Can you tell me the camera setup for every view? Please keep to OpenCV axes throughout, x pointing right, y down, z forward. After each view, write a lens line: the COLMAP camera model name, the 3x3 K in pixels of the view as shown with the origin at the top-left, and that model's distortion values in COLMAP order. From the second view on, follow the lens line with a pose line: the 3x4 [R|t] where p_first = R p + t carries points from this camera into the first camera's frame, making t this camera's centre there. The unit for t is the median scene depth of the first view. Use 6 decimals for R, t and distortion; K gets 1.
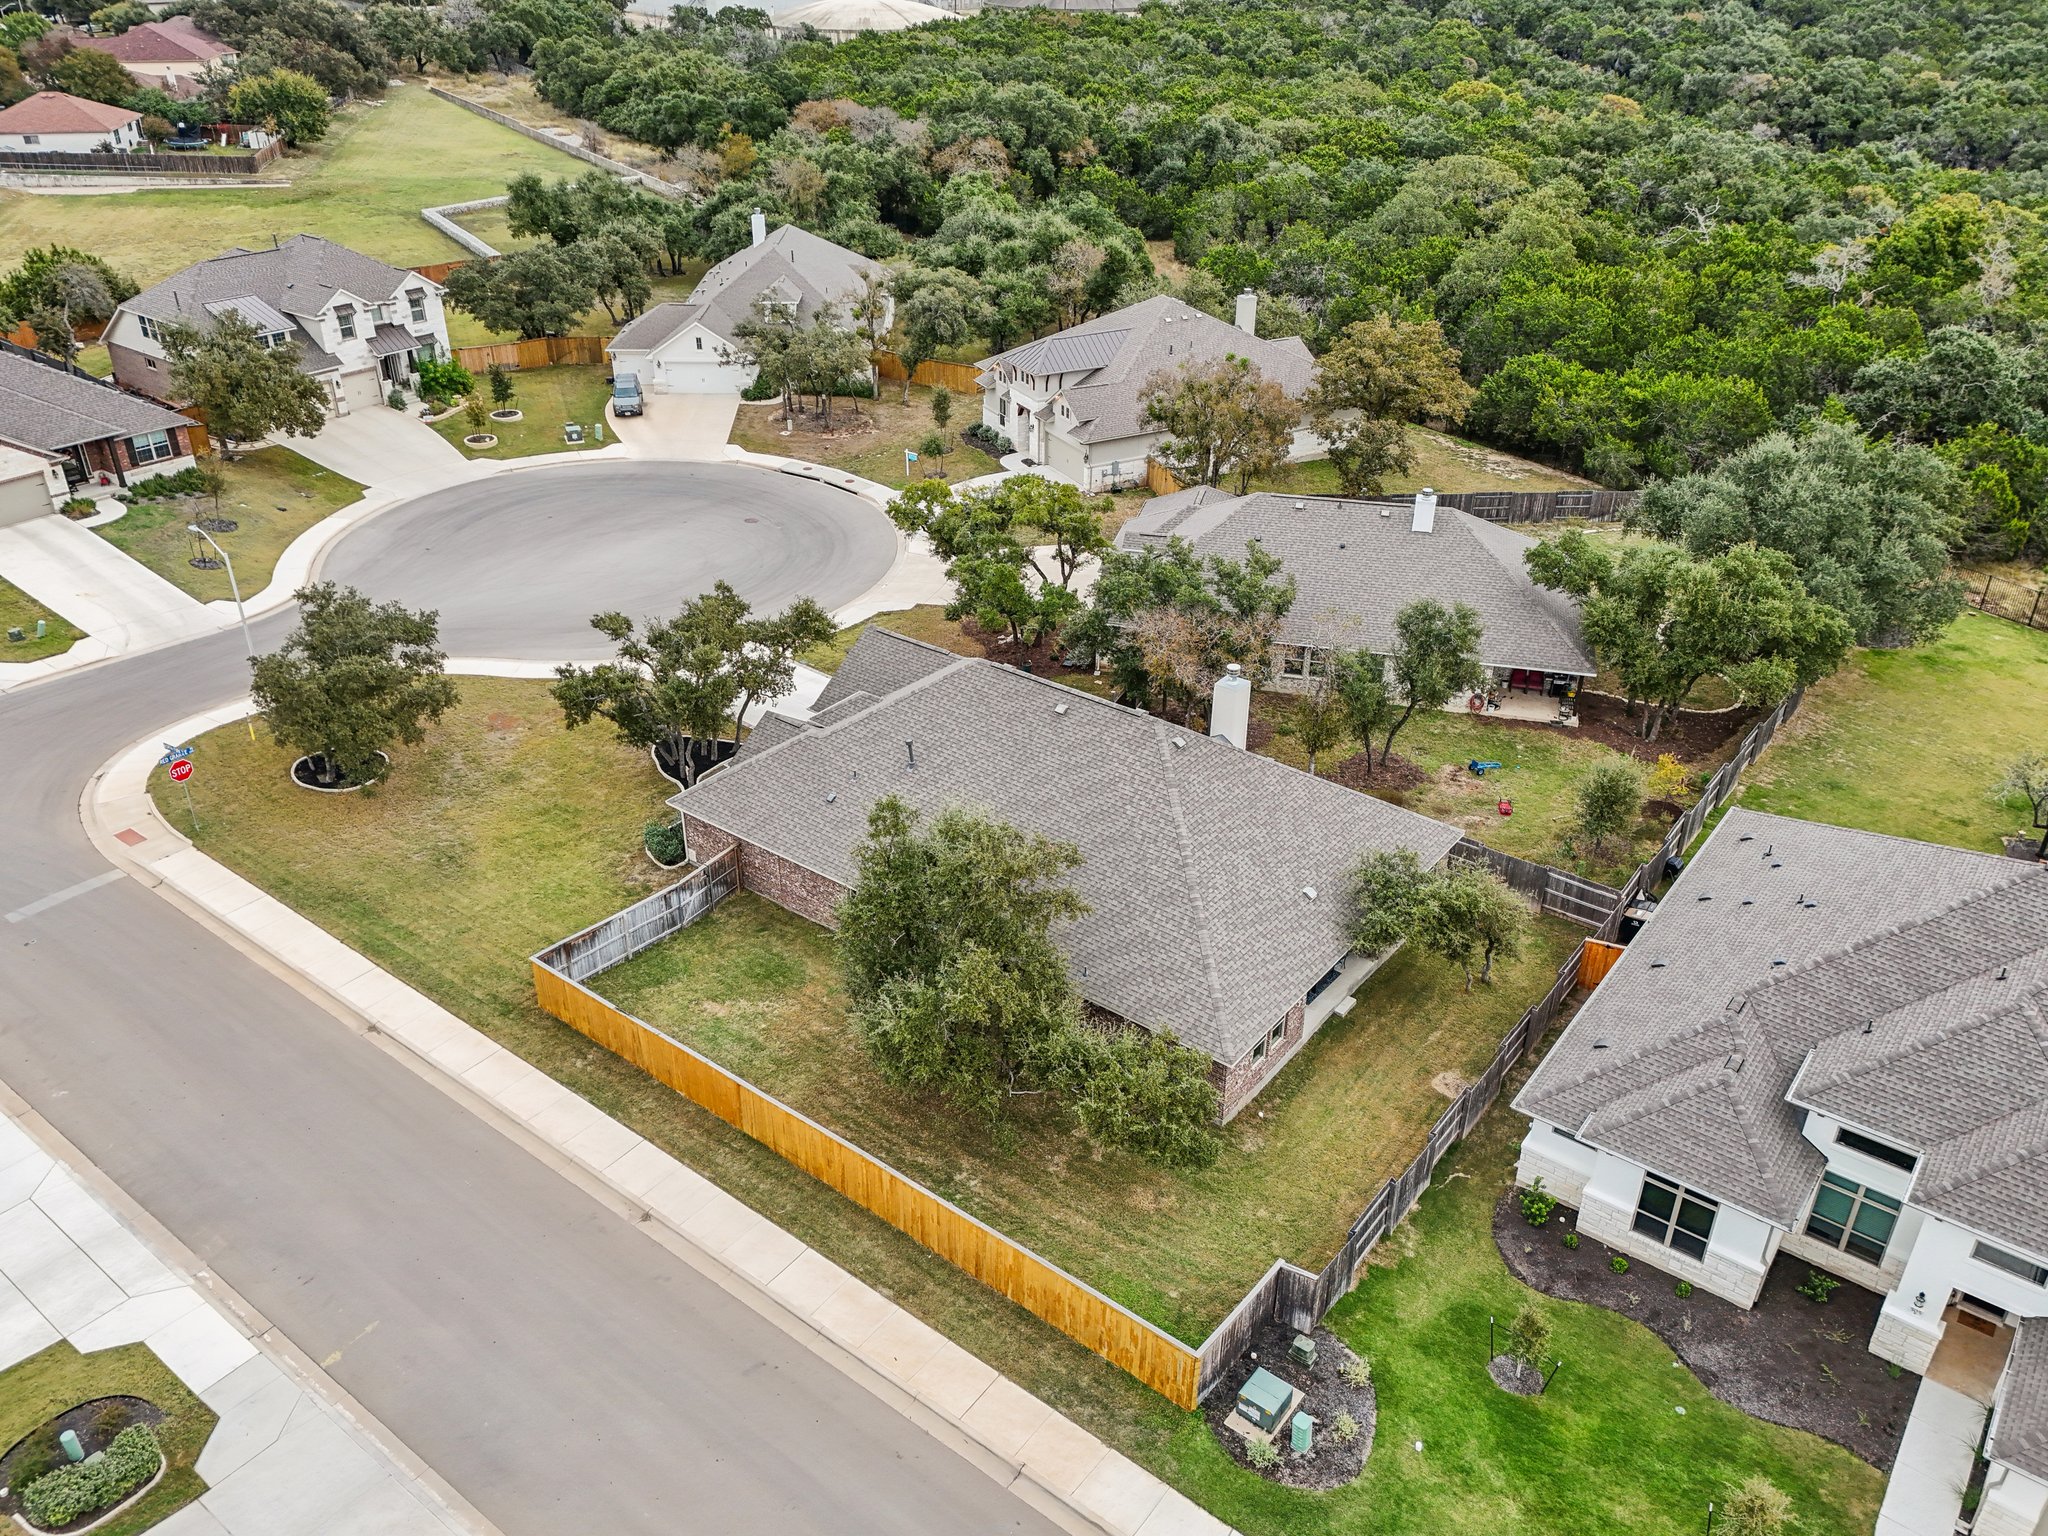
lens RADIAL K [[1568.7, 0, 1016.7], [0, 1568.7, 768.5], [0, 0, 1]] dist [0.088757, -0.080224]
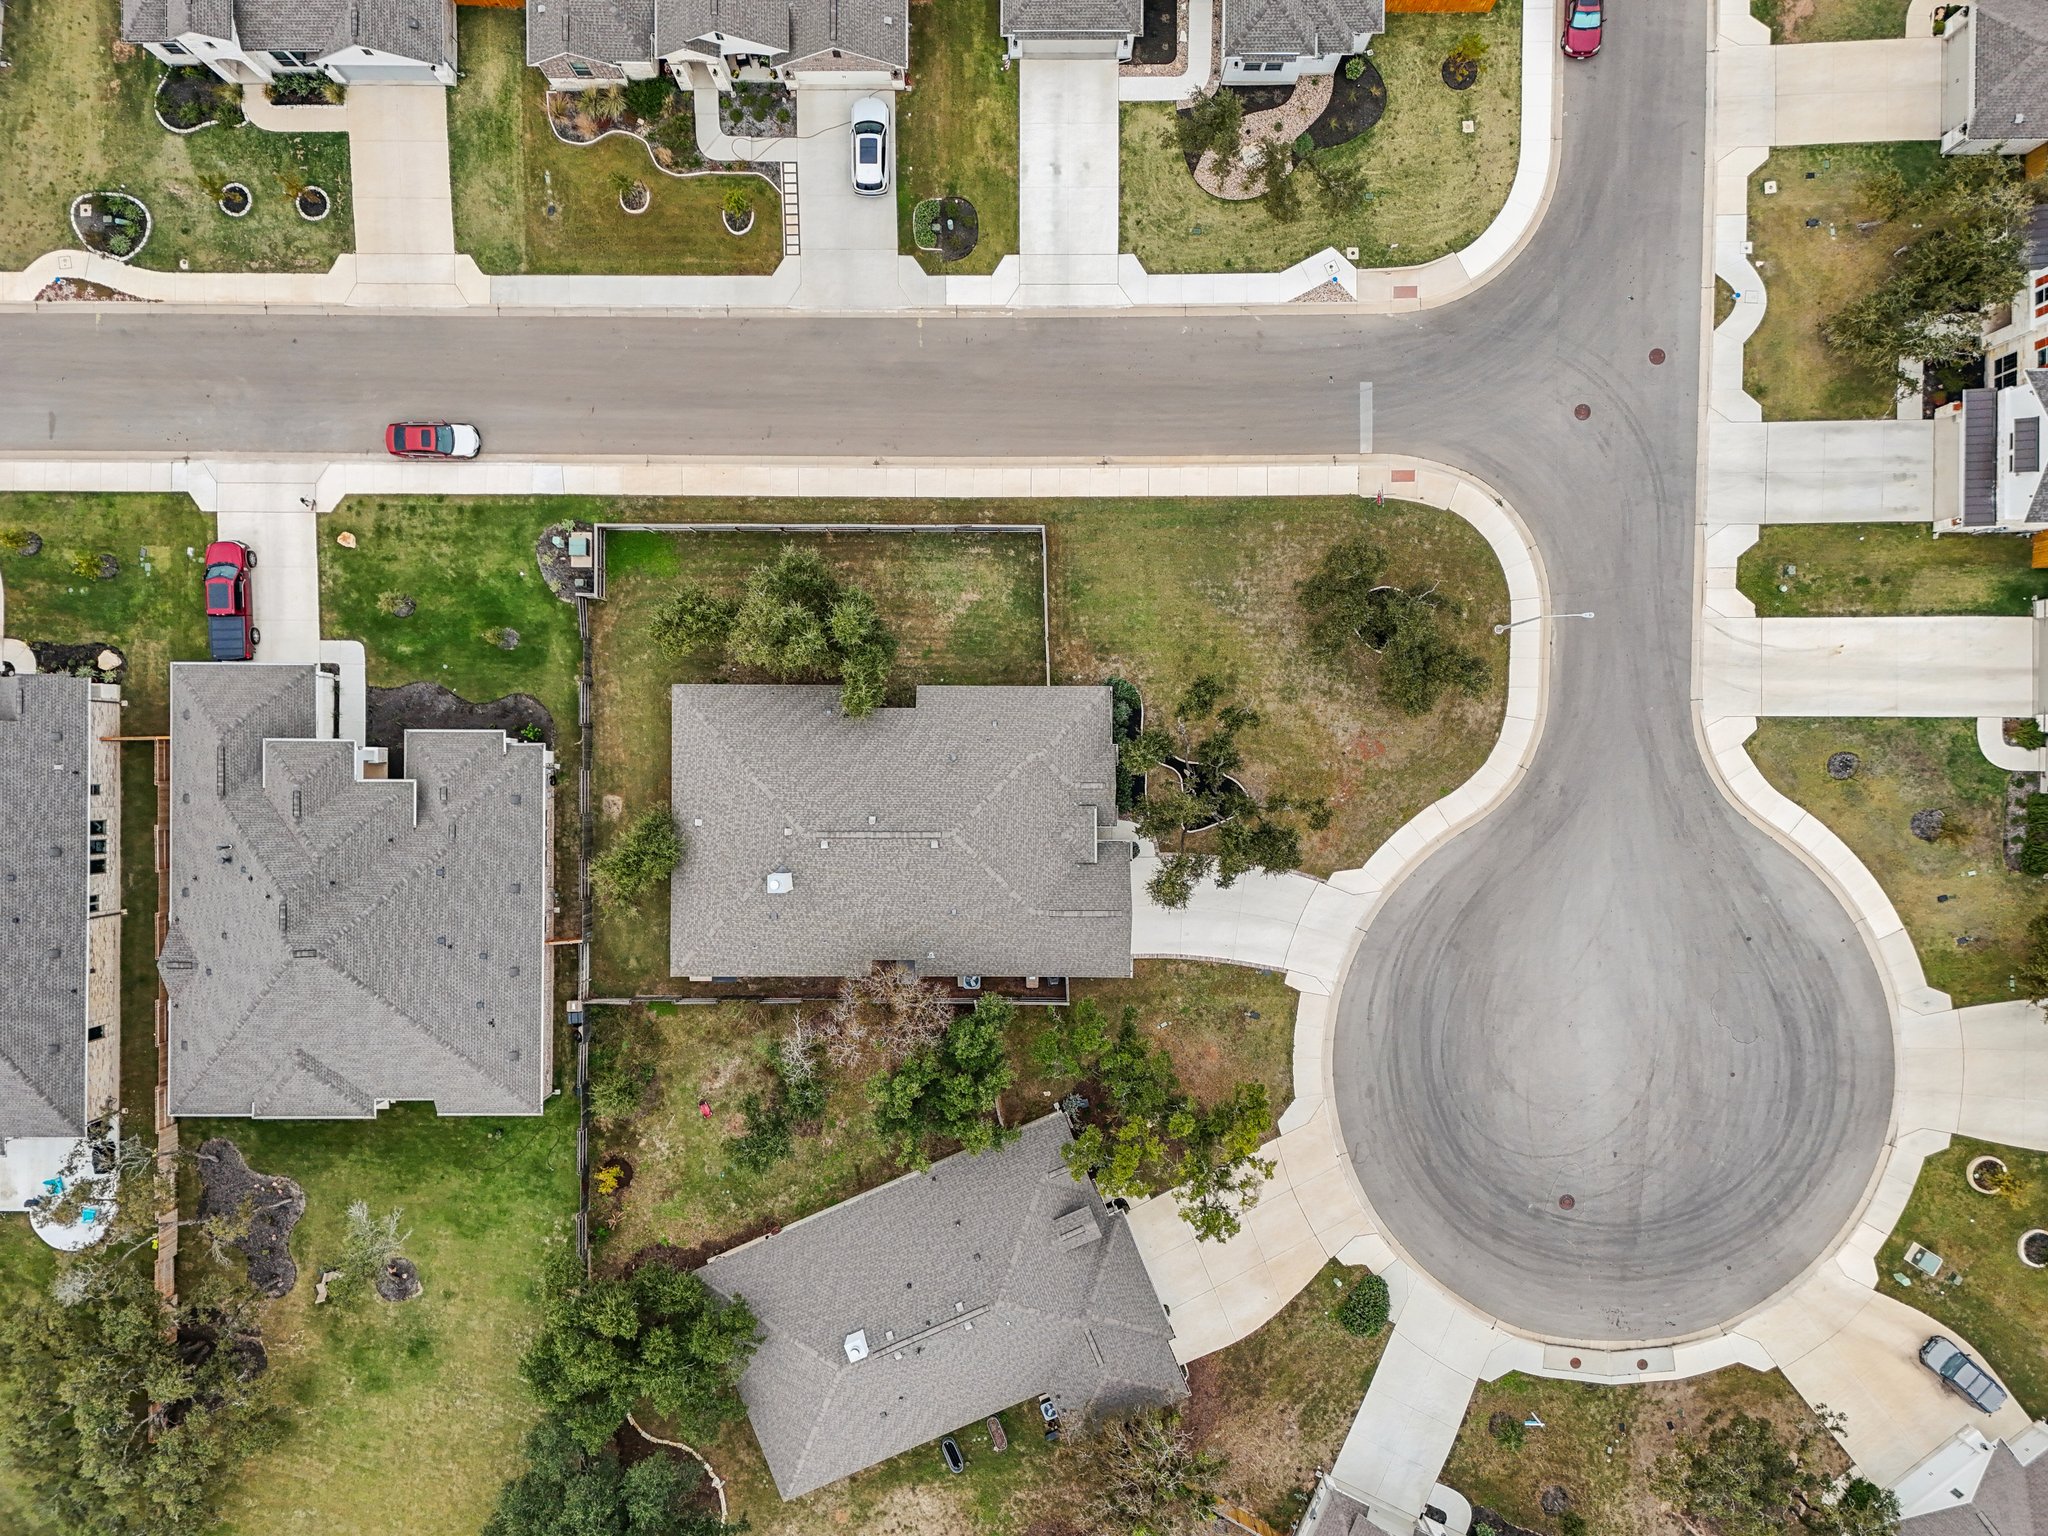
lens RADIAL K [[1562.7, 0, 1017.4], [0, 1562.7, 773.8], [0, 0, 1]] dist [0.093825, -0.108690]
pose [[-0.793665, 0.608303, 0.007893, -0.119670], [-0.293545, -0.394293, 0.870842, -1.349322], [0.532848, 0.688840, 0.491500, 0.299251]]
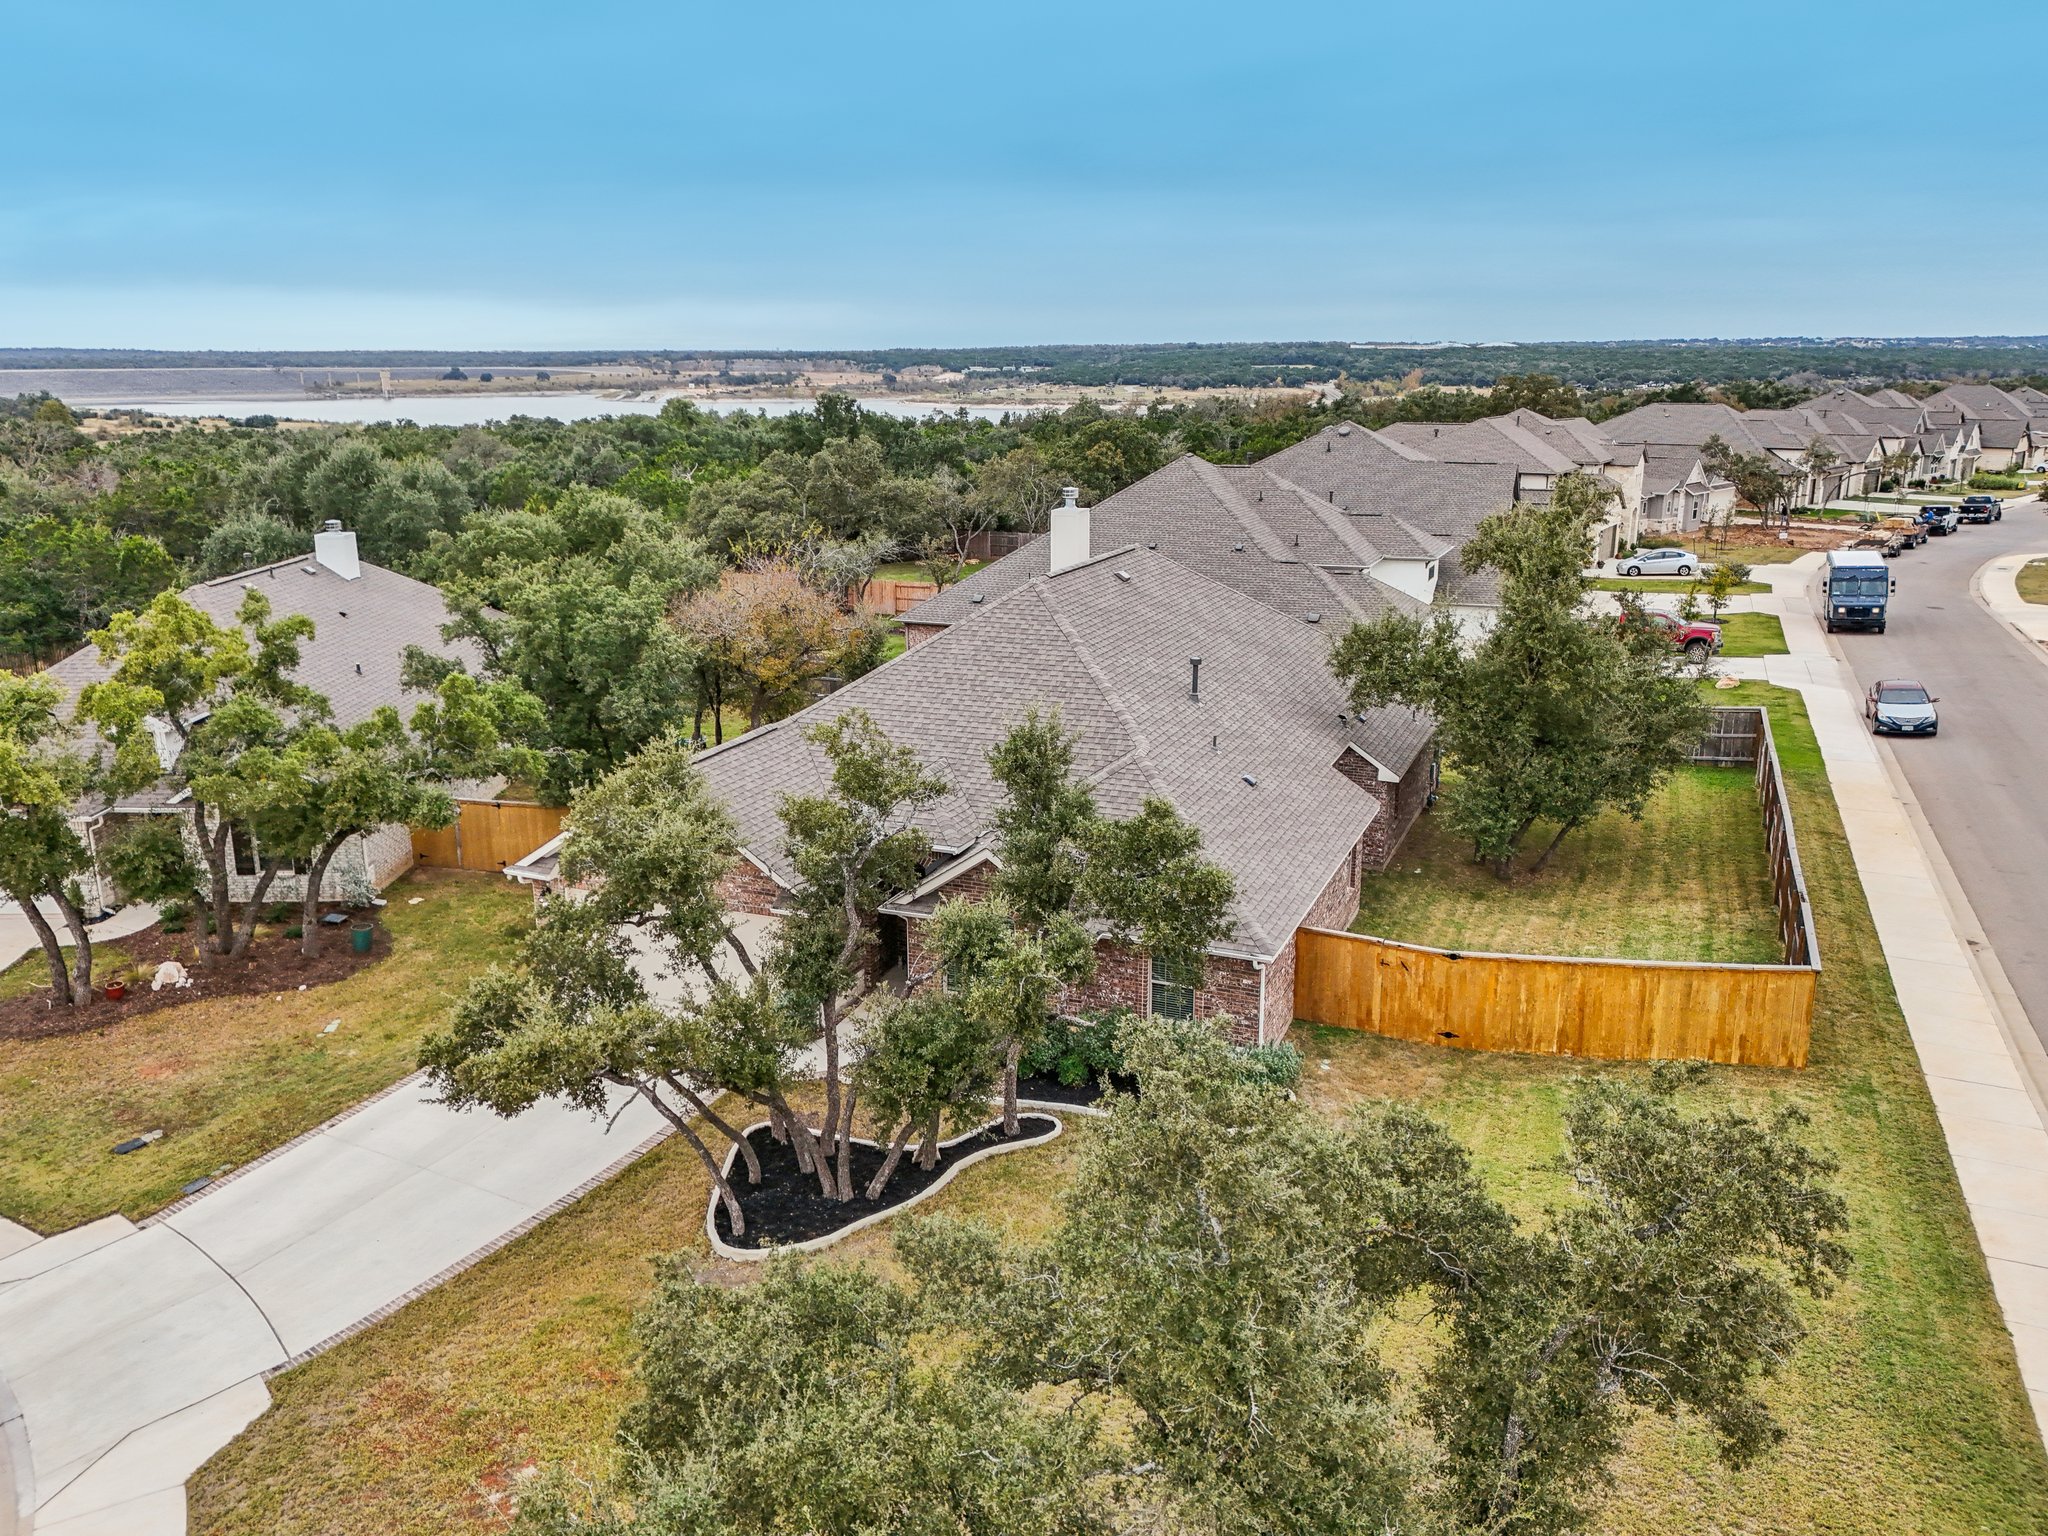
lens RADIAL K [[1562.7, 0, 1017.4], [0, 1562.7, 773.8], [0, 0, 1]] dist [0.093825, -0.108690]
pose [[-0.257062, -0.246085, 0.934538, -0.676588], [0.481451, 0.805873, 0.344636, -0.241246], [-0.837929, 0.538527, -0.088682, 1.141044]]
